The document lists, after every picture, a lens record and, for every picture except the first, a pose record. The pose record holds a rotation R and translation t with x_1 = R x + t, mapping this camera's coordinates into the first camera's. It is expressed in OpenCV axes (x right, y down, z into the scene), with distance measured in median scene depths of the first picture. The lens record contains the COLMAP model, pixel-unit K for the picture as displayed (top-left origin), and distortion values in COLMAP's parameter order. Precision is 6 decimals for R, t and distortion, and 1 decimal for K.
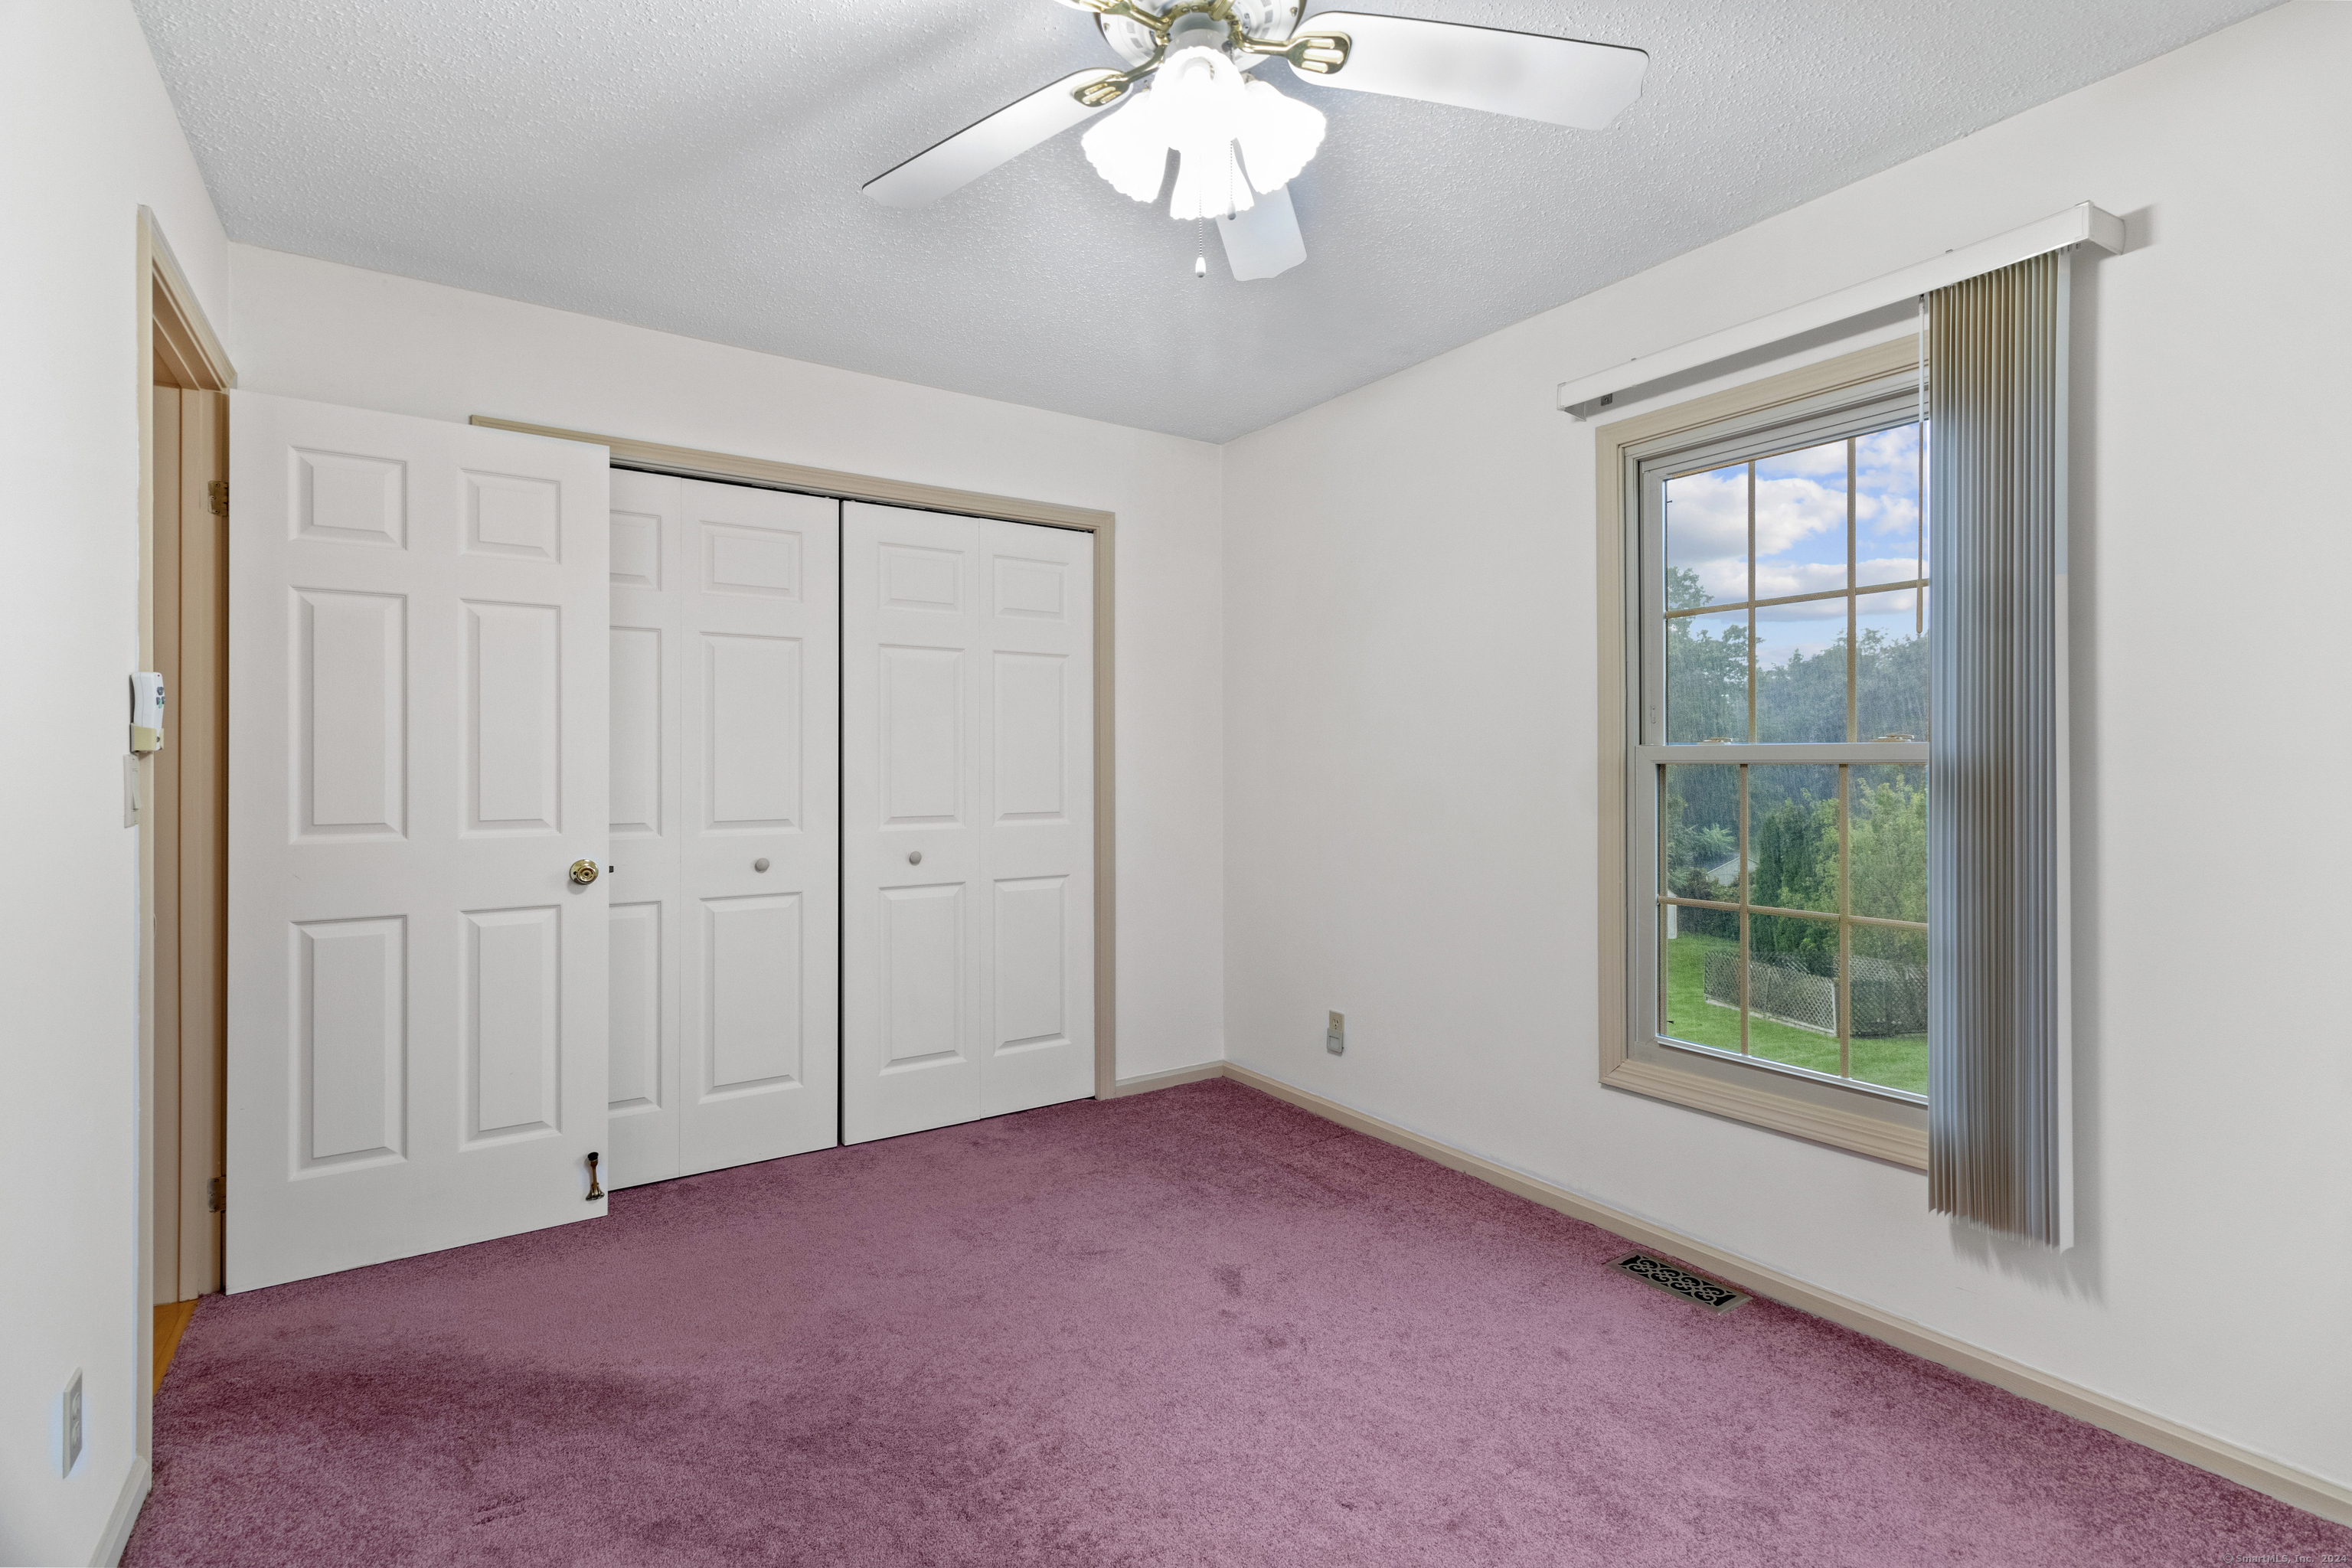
lens RADIAL K [[1092.0, 0, 1169.2], [0, 1092.0, 760.9], [0, 0, 1]] dist [-0.001202, 0.000293]
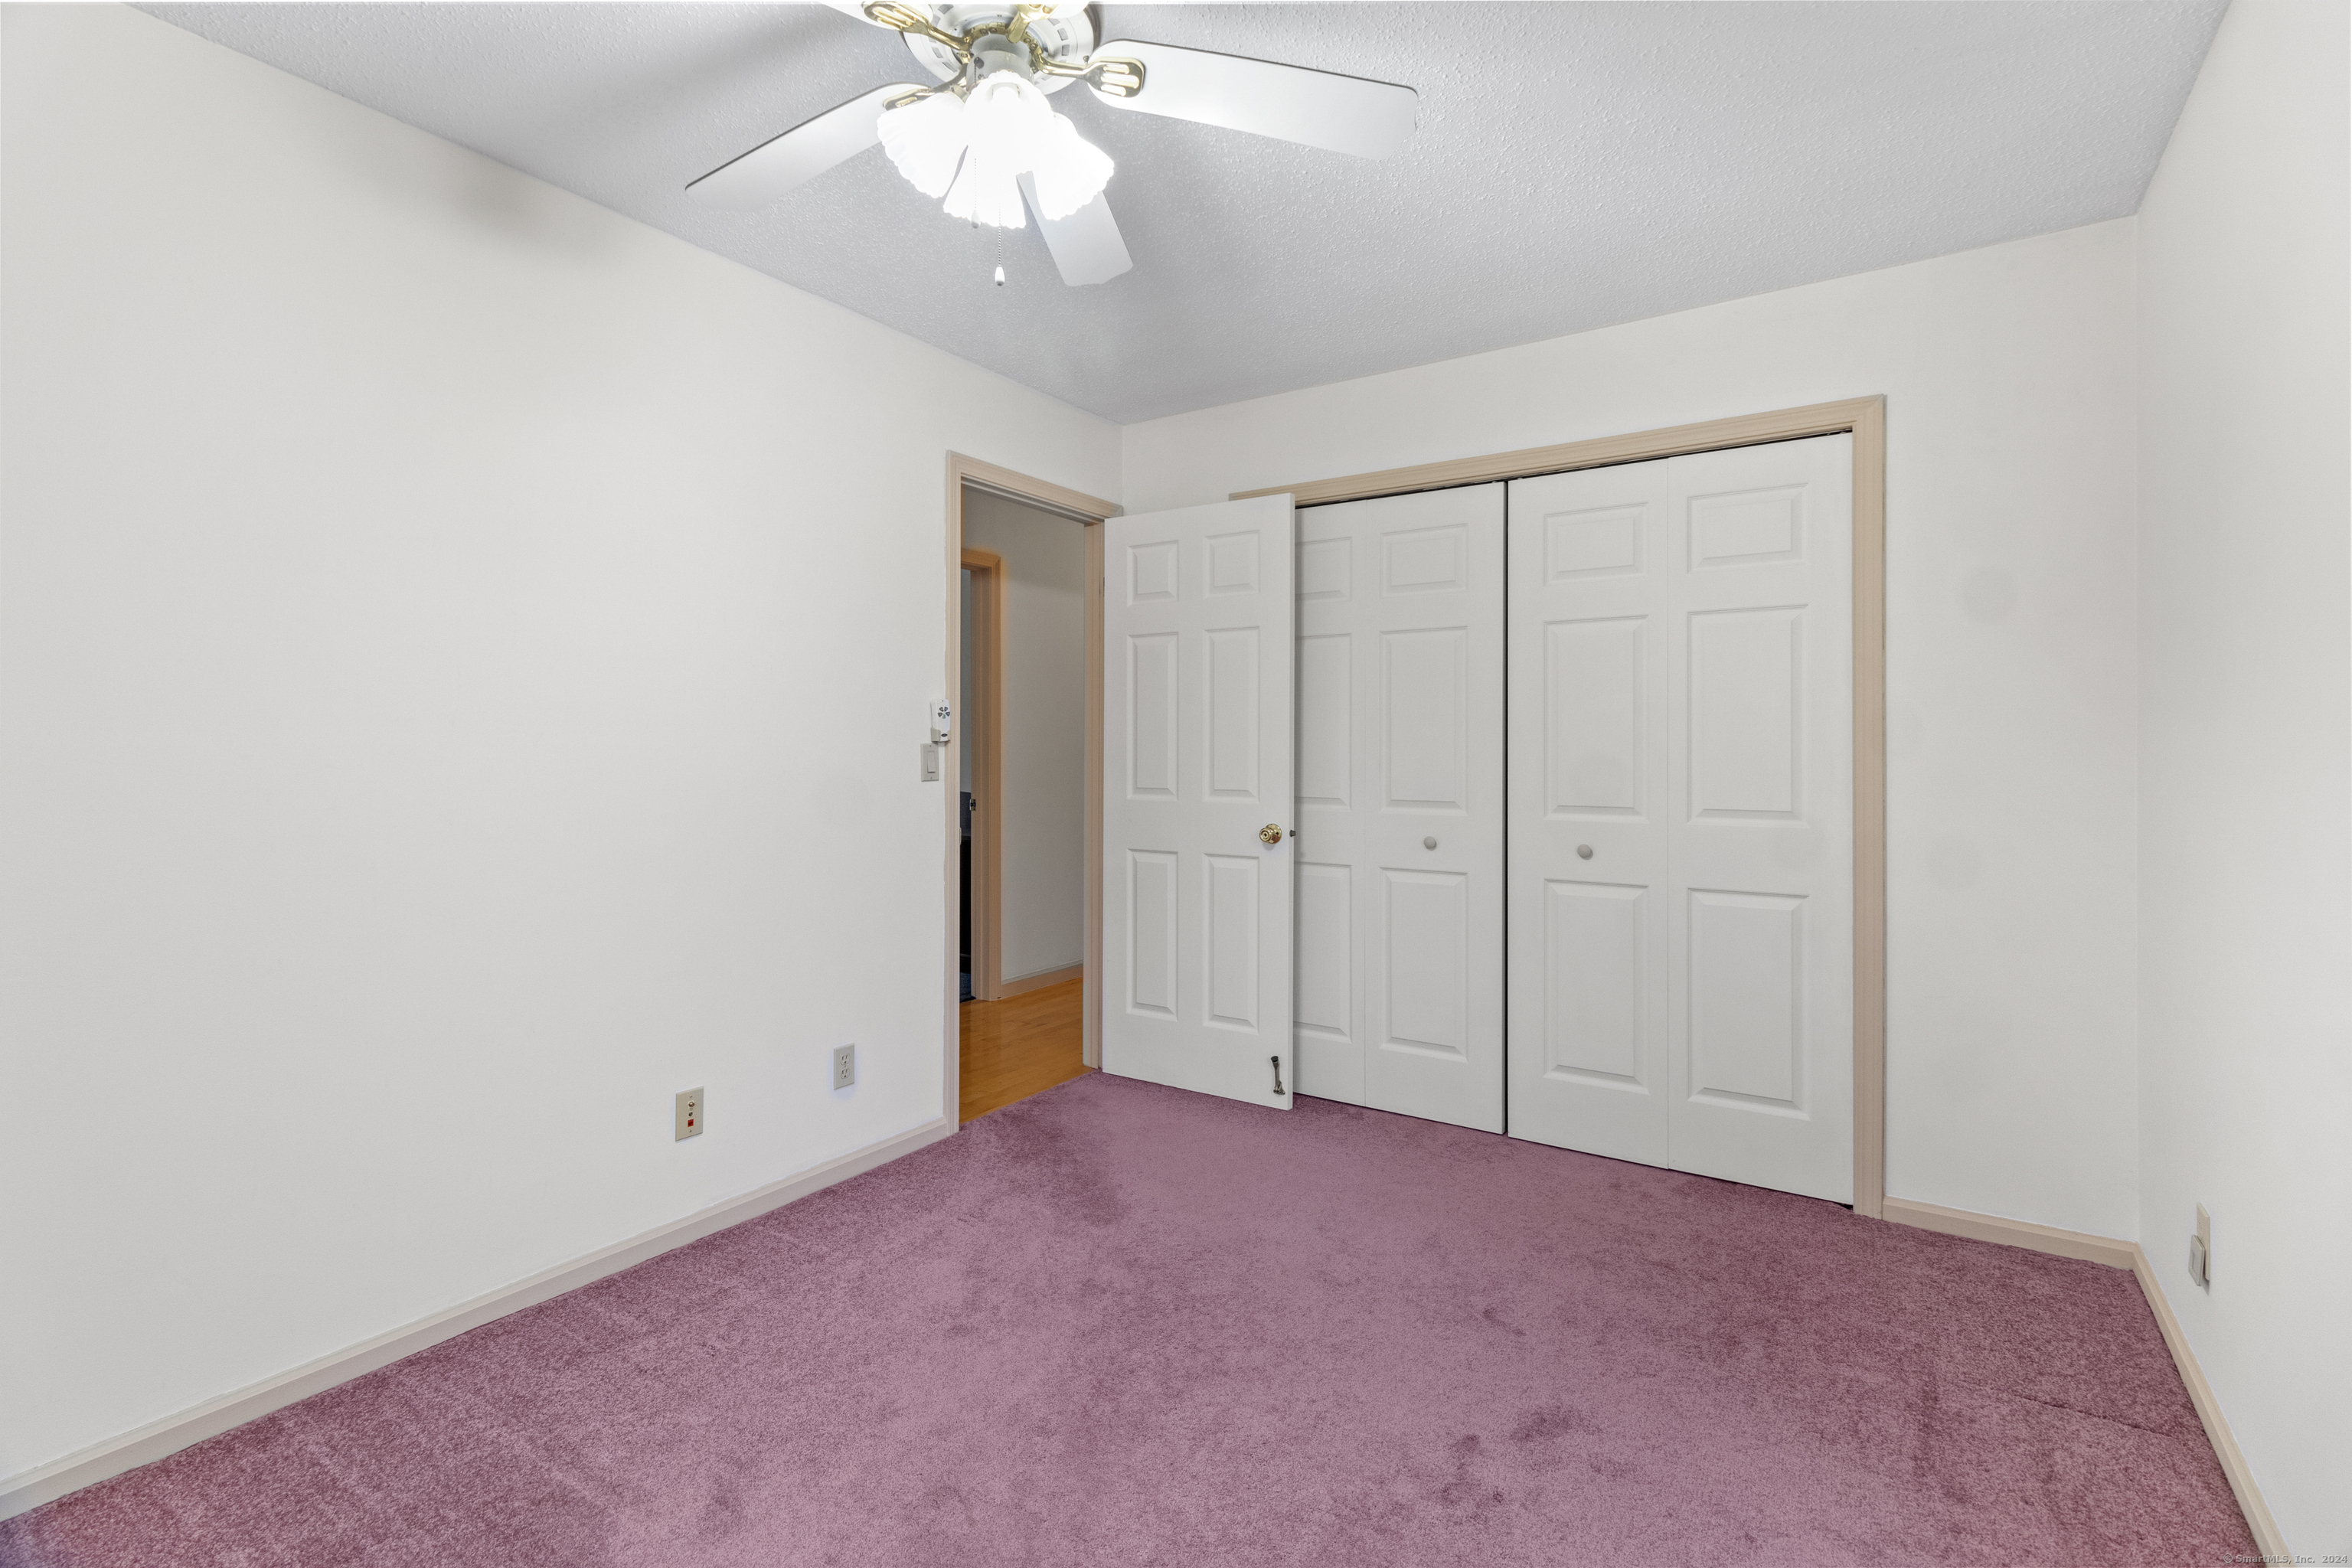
lens RADIAL K [[1075.1, 0, 1168.8], [0, 1075.1, 745.5], [0, 0, 1]] dist [0.002909, 0.000300]
pose [[0.372690, -0.003059, -0.927951, 0.532453], [0.002350, 0.999994, -0.002352, 0.001870], [0.927953, -0.001304, 0.372695, 0.386221]]
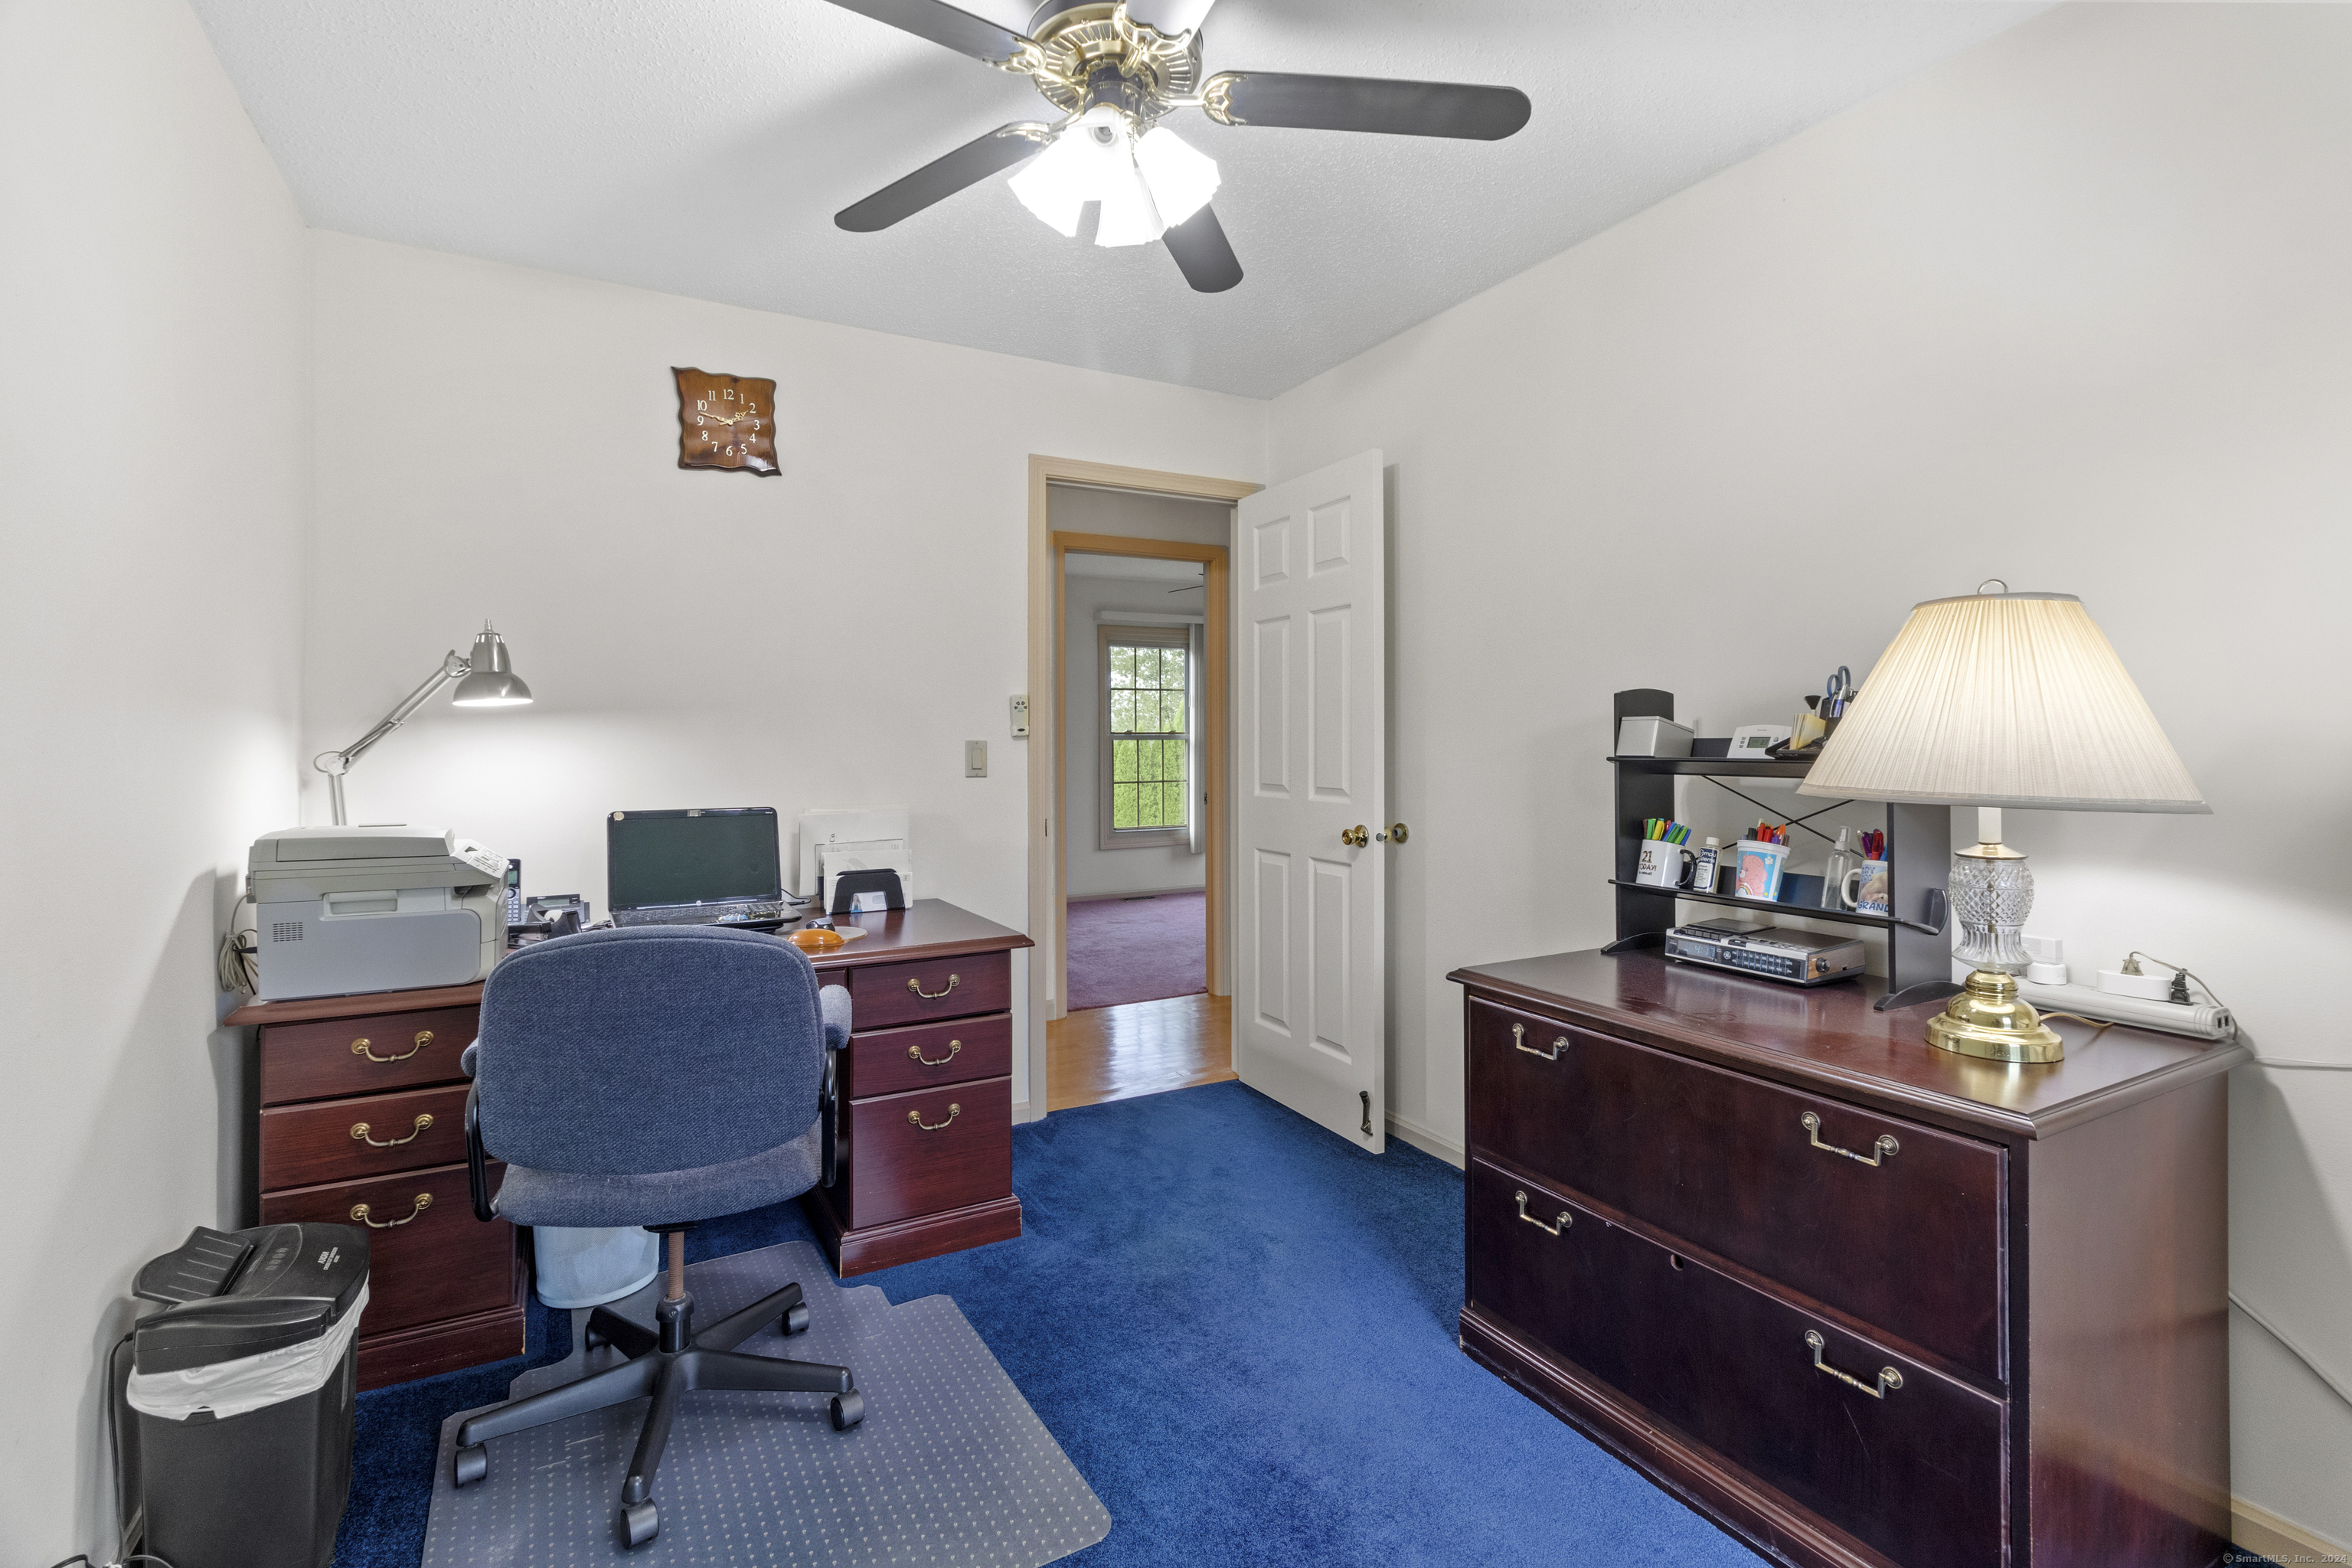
lens RADIAL K [[1075.1, 0, 1168.8], [0, 1075.1, 745.5], [0, 0, 1]] dist [0.002909, 0.000300]
pose [[-0.111861, 0.001742, -0.993722, 0.538416], [0.004605, 0.999989, 0.001235, 0.004044], [0.993713, -0.004438, -0.111868, 0.848257]]
